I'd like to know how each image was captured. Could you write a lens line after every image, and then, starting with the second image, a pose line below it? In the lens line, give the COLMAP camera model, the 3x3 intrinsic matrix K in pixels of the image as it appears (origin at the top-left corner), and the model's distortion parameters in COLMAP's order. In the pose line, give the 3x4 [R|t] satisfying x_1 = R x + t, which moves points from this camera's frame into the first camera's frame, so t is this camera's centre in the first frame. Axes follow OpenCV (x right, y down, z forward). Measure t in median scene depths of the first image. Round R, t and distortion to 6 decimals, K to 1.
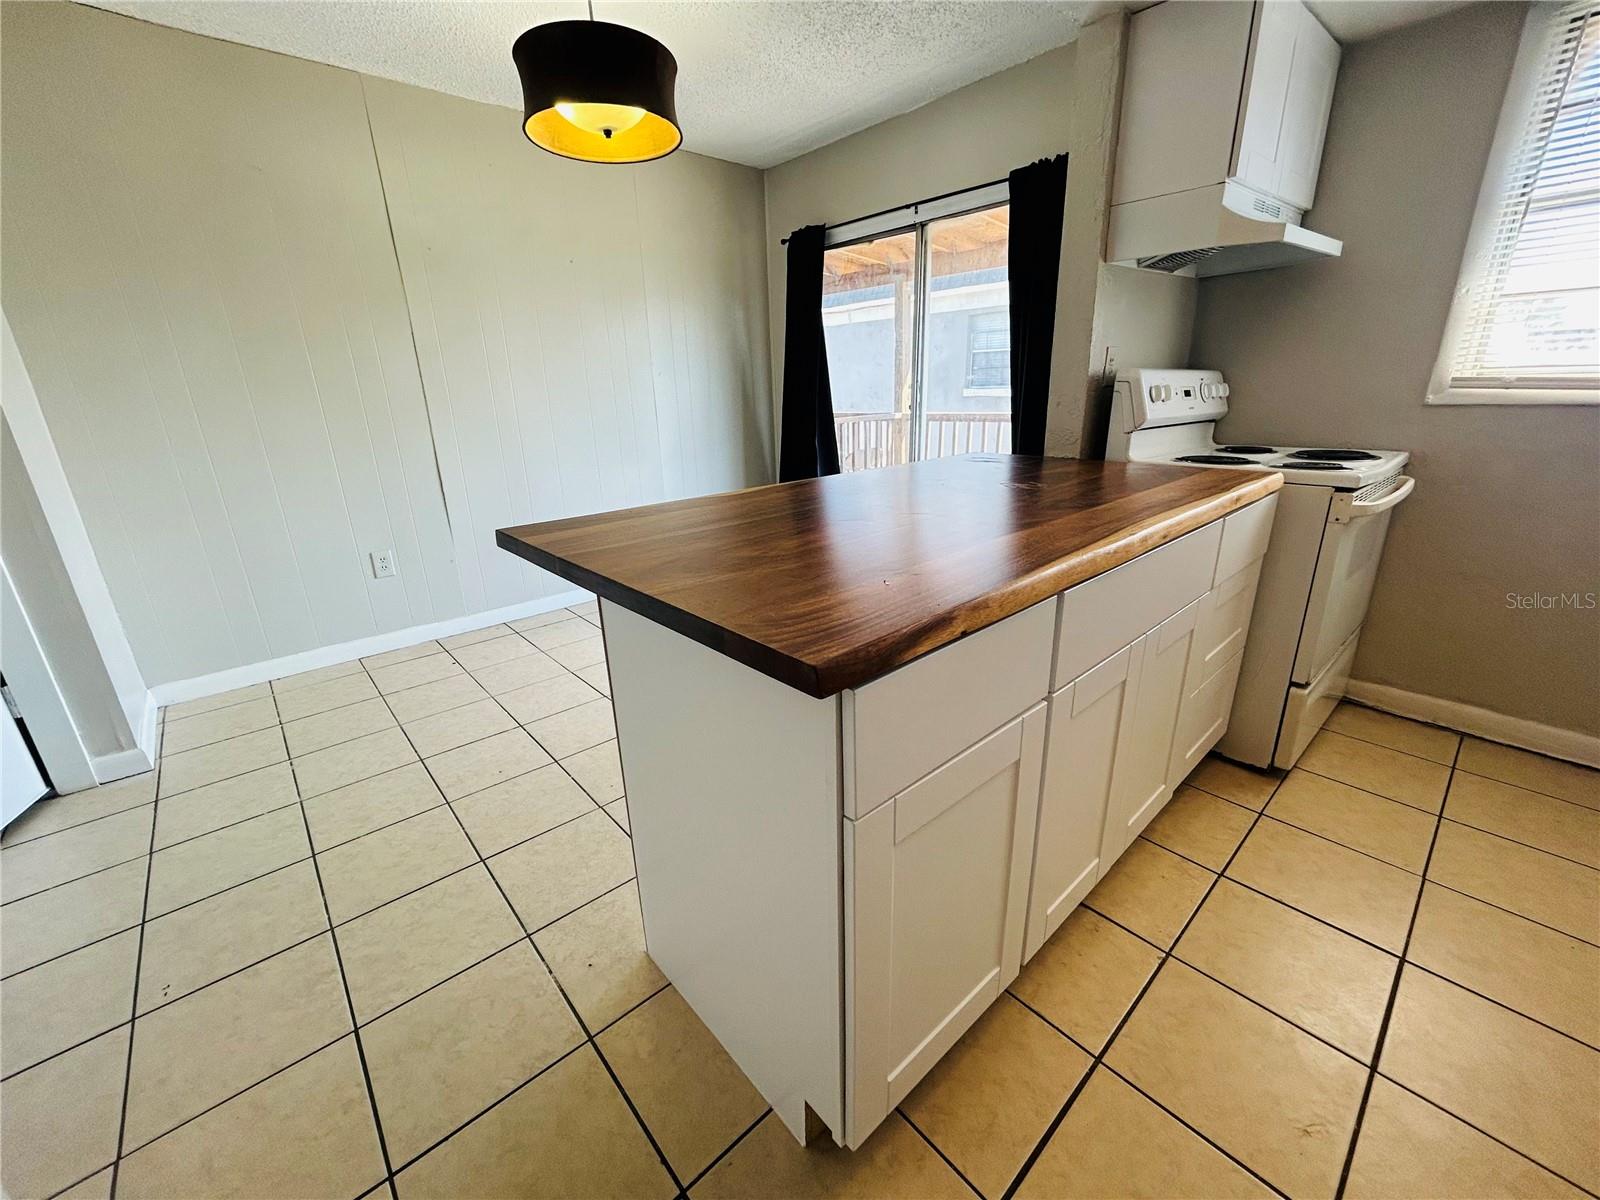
lens RADIAL K [[641.1, 0, 805.6], [0, 641.1, 597.9], [0, 0, 1]] dist [0.000254, -0.000260]
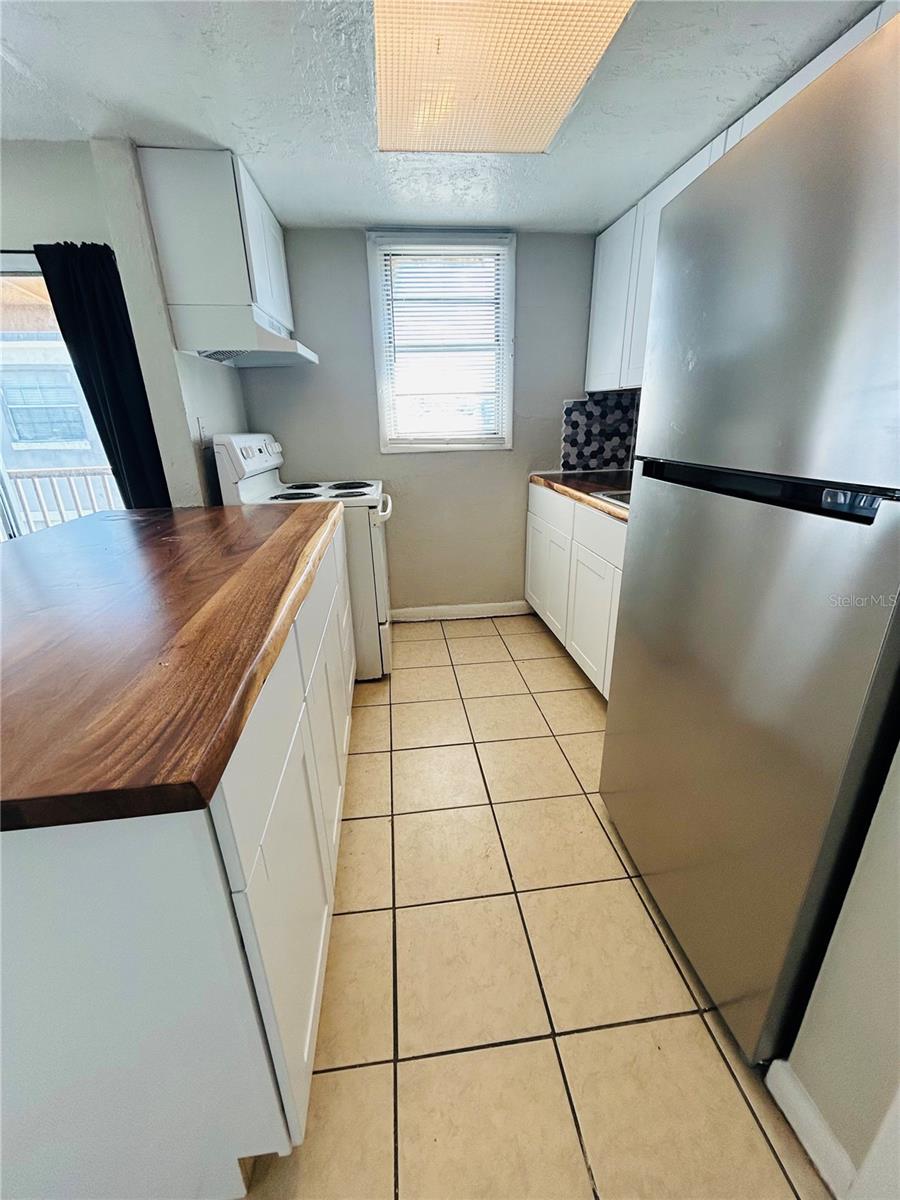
lens RADIAL K [[480.9, 0, 450.0], [0, 480.9, 600.0], [0, 0, 1]] dist [0.000254, -0.000260]
pose [[0.575137, -0.272850, 0.771214, -0.076219], [0.264811, 0.954075, 0.140060, -0.047668], [-0.774011, 0.123672, 0.620977, 0.065178]]
